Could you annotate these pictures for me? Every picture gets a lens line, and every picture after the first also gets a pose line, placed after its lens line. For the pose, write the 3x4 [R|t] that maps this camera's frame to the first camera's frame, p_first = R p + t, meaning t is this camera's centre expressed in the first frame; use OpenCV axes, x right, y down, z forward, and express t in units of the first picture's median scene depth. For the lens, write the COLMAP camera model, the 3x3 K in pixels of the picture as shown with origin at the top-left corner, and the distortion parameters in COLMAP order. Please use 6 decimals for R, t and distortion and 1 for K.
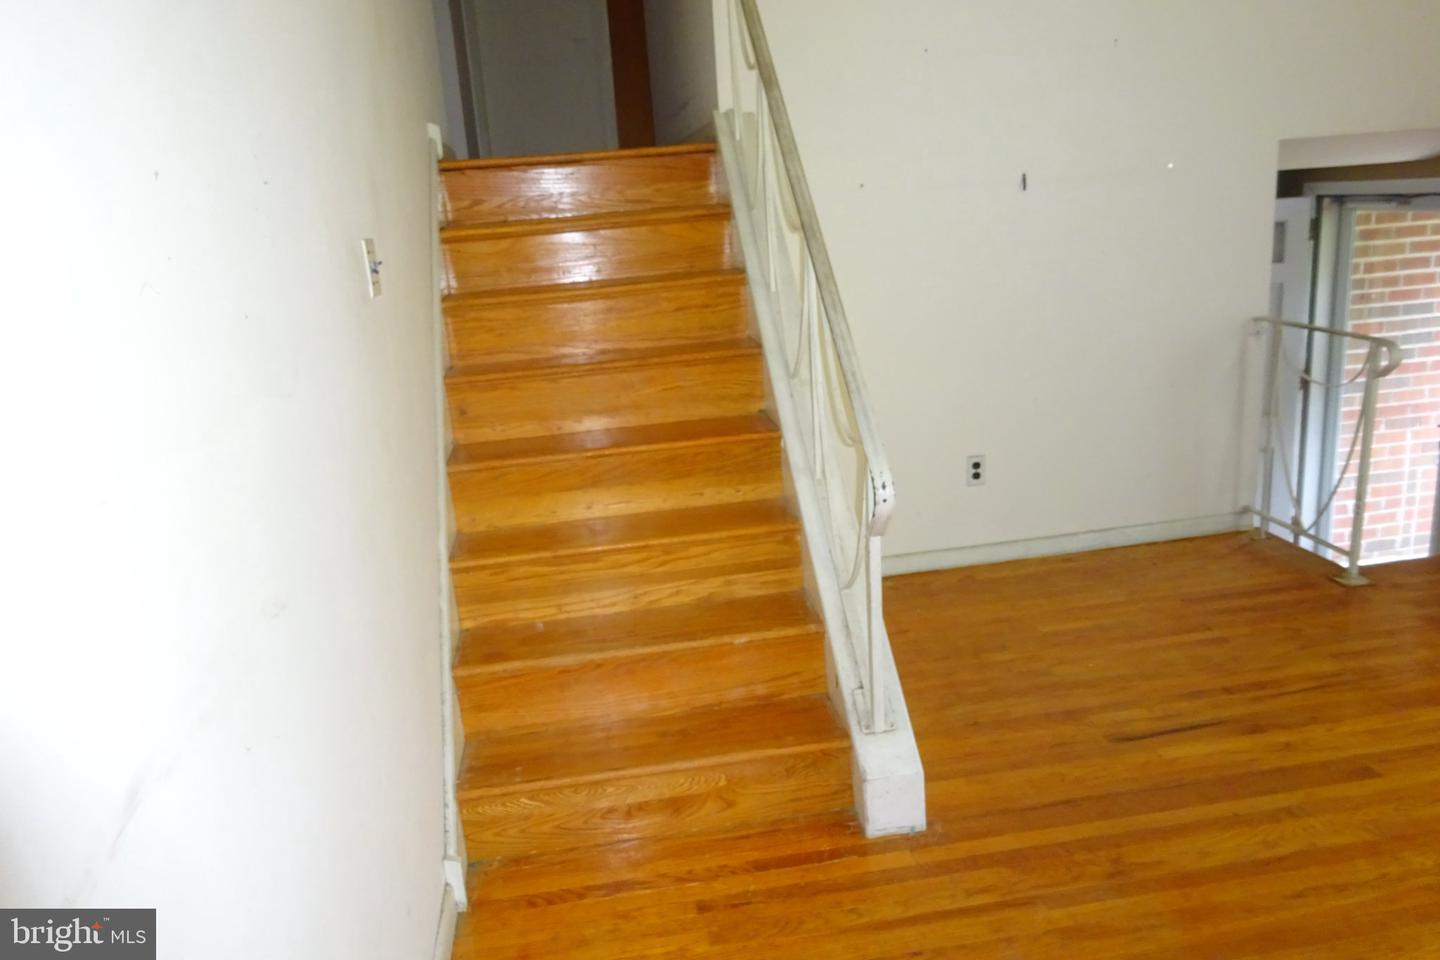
lens RADIAL K [[1055.3, 0, 721.3], [0, 1055.3, 483.4], [0, 0, 1]] dist [0.007554, -0.005783]
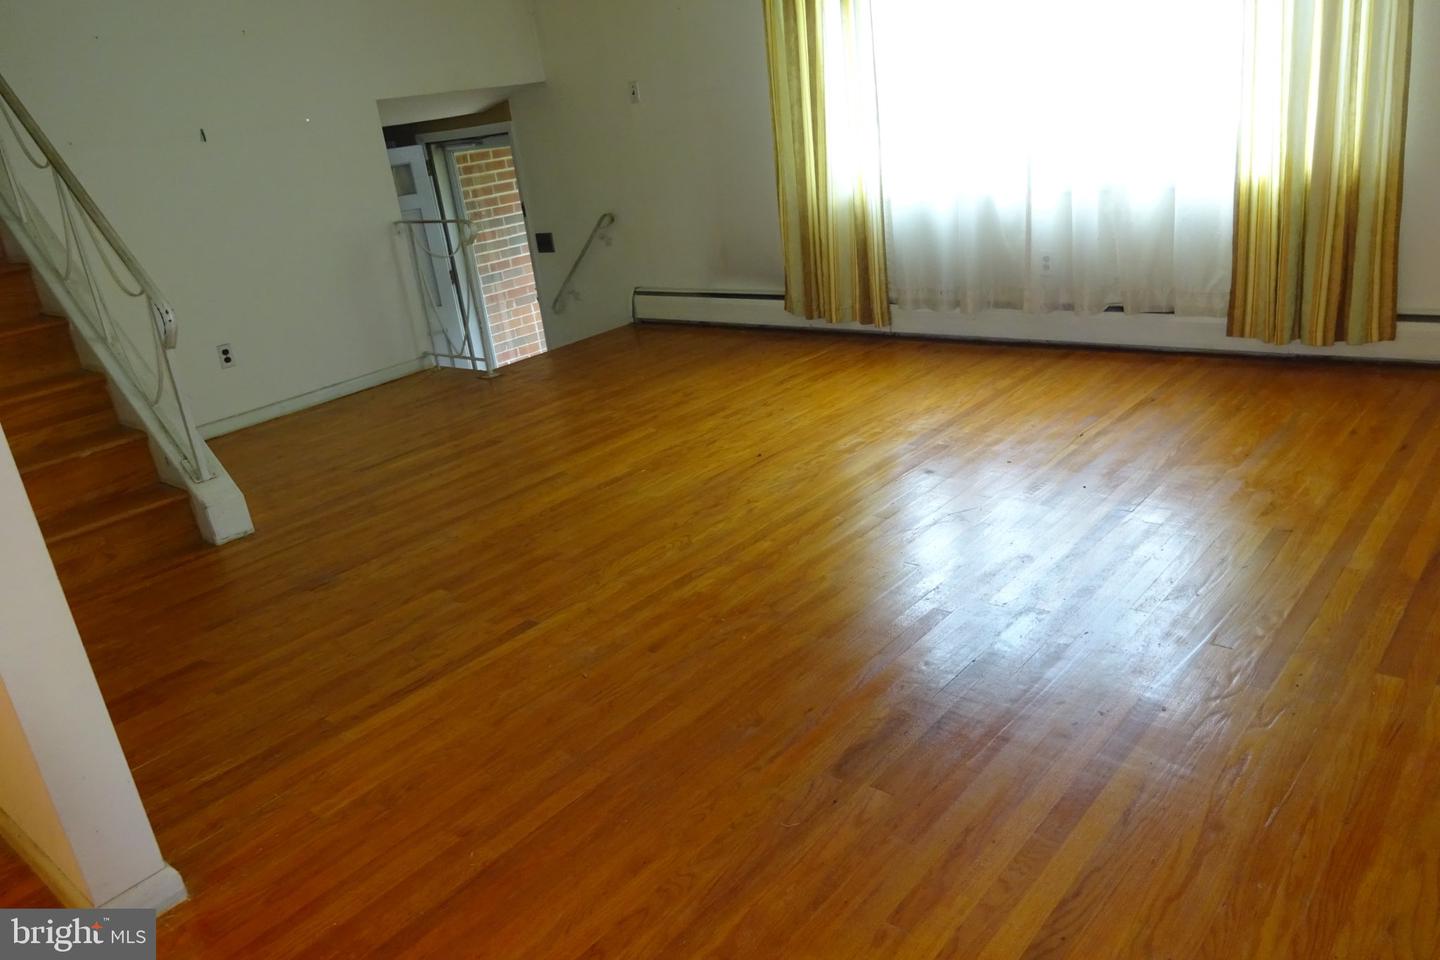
lens RADIAL K [[1055.3, 0, 721.4], [0, 1055.3, 477.4], [0, 0, 1]] dist [0.007554, -0.005783]
pose [[0.753343, -0.243699, 0.610807, -0.136297], [0.236996, 0.967000, 0.093512, 0.157909], [-0.613439, 0.074313, 0.786238, -0.409544]]
